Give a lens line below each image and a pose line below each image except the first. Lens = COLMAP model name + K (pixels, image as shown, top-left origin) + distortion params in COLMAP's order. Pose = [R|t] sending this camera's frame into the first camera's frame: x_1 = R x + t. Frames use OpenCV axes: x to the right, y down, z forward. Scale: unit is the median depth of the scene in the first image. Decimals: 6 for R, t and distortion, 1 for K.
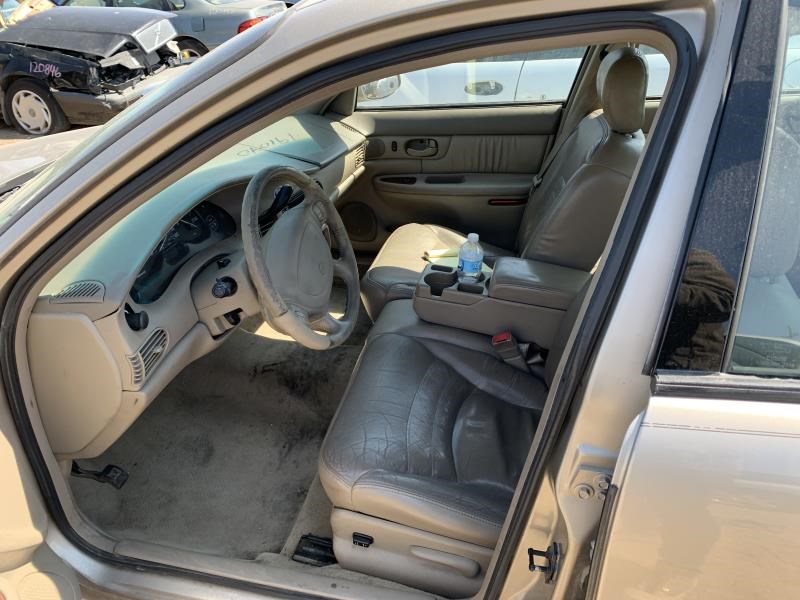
lens RADIAL K [[684.7, 0, 400.0], [0, 684.7, 300.0], [0, 0, 1]] dist [-0.008119, -0.002285]
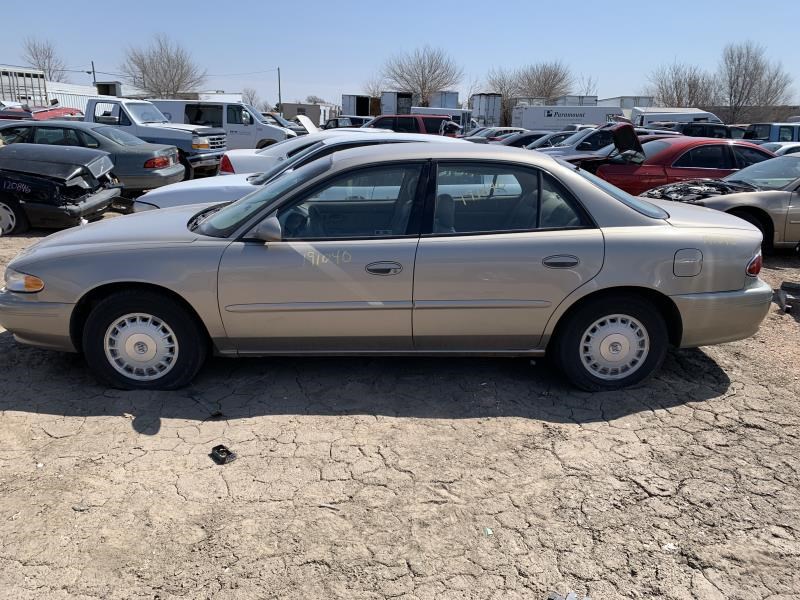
lens RADIAL K [[684.7, 0, 400.0], [0, 684.7, 300.0], [0, 0, 1]] dist [-0.008119, -0.002285]
pose [[0.967603, -0.009951, 0.252281, -0.125516], [0.058158, 0.981136, -0.184362, 0.175264], [-0.245687, 0.193062, 0.949929, -0.428438]]
